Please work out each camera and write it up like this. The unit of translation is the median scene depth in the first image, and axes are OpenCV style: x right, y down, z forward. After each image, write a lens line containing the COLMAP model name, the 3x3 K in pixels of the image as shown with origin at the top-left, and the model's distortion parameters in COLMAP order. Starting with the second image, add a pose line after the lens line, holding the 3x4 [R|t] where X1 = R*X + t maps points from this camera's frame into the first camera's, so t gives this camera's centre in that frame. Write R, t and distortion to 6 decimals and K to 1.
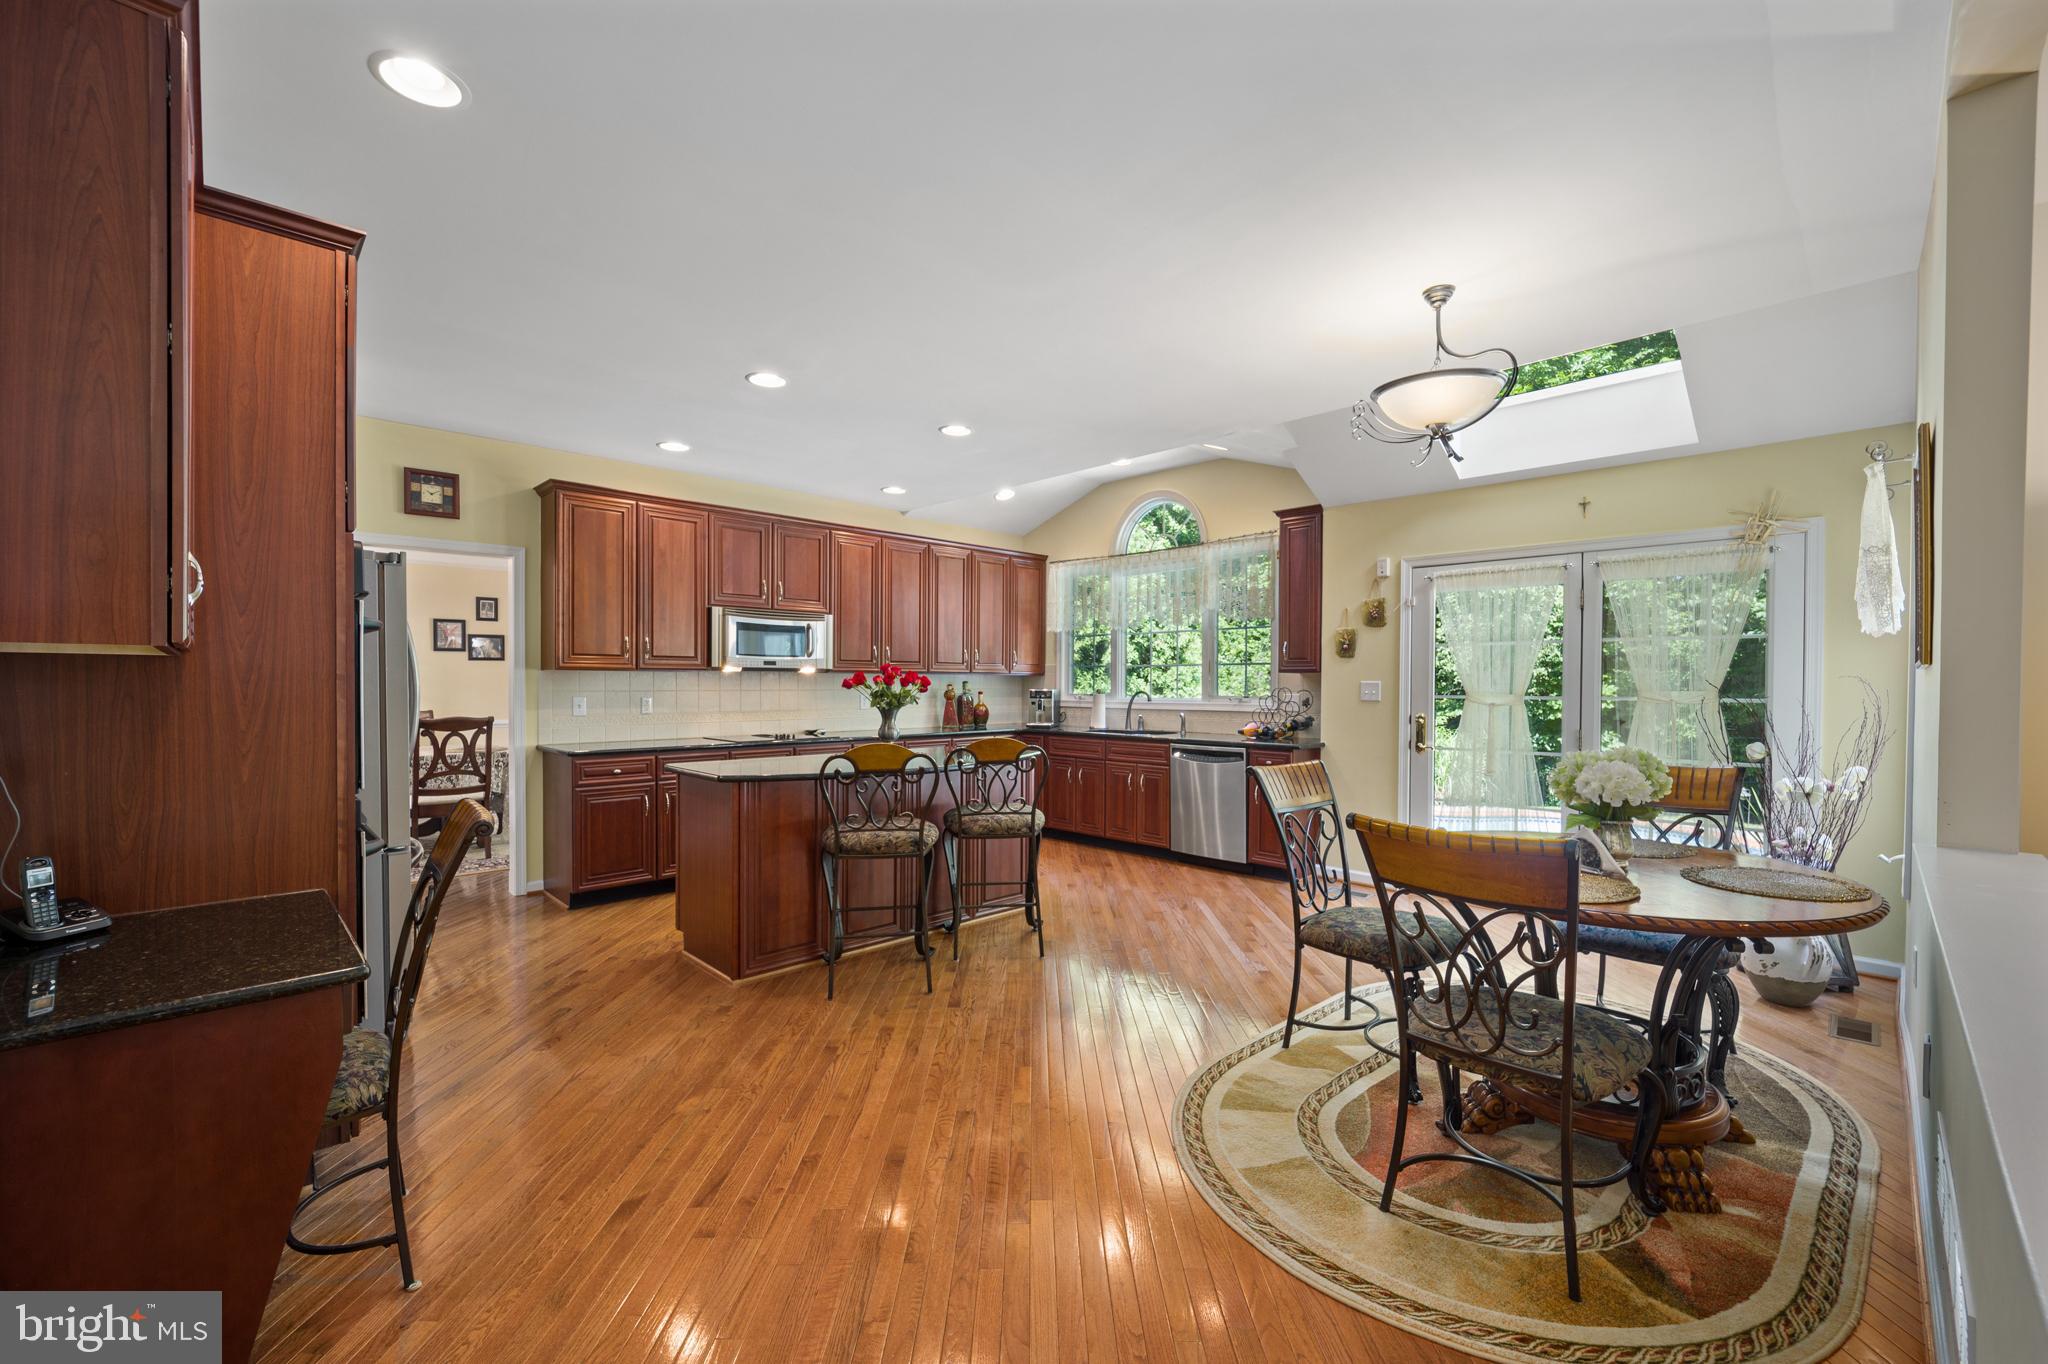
lens RADIAL K [[841.9, 0, 1014.6], [0, 841.9, 684.2], [0, 0, 1]] dist [-0.009853, 0.001010]
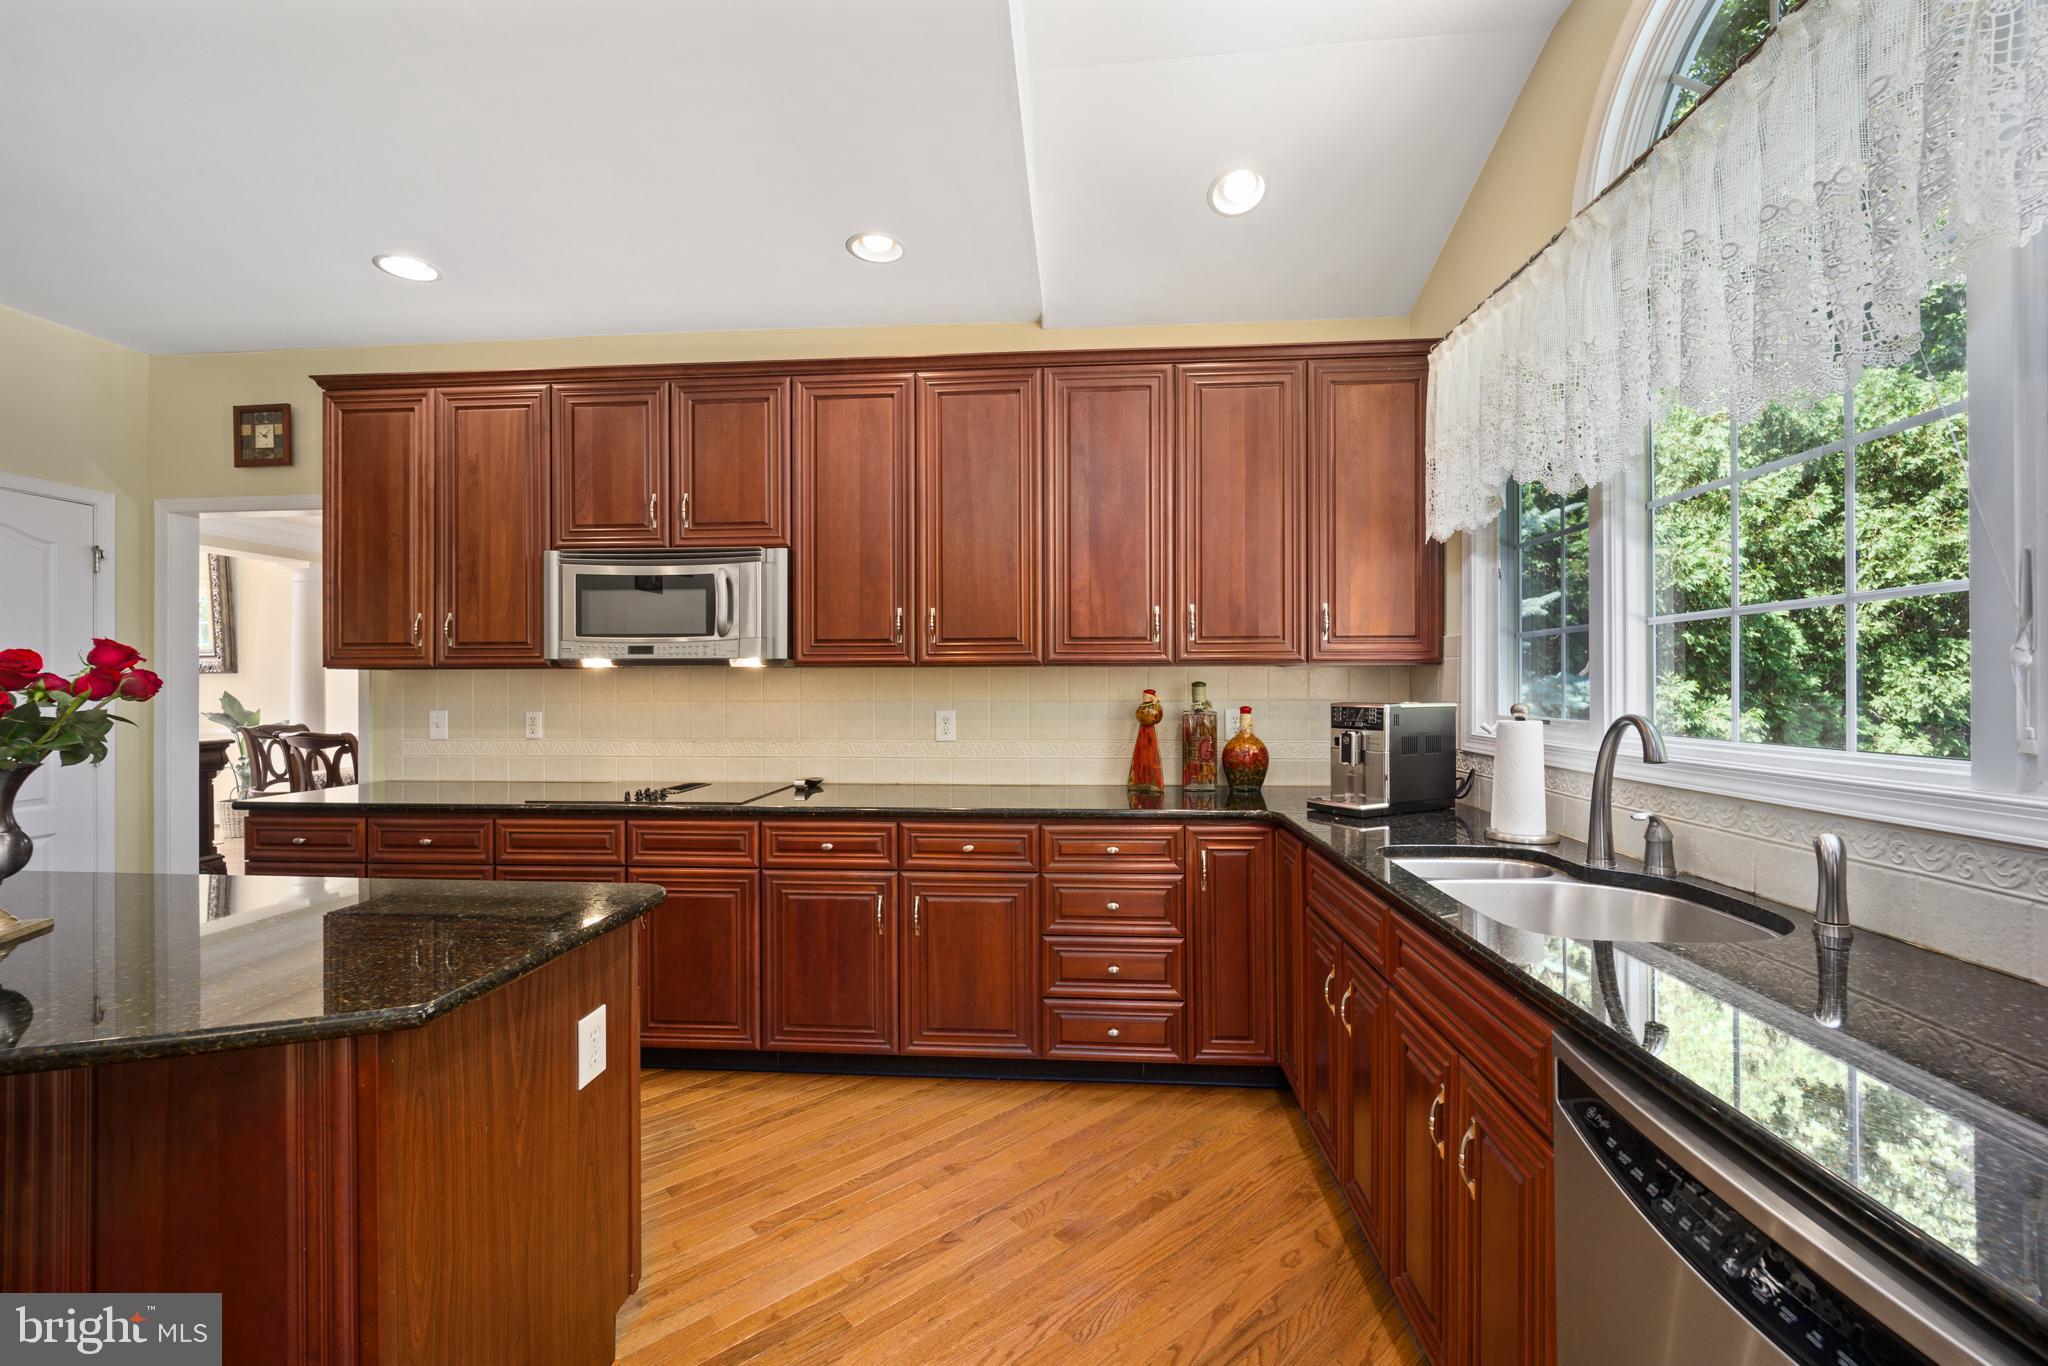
lens RADIAL K [[841.9, 0, 1027.6], [0, 841.9, 691.5], [0, 0, 1]] dist [-0.009853, 0.001010]
pose [[0.666587, -0.001823, -0.745425, 0.252339], [0.004436, 0.999989, 0.001521, 0.000578], [0.745414, -0.004321, 0.666588, 0.836312]]
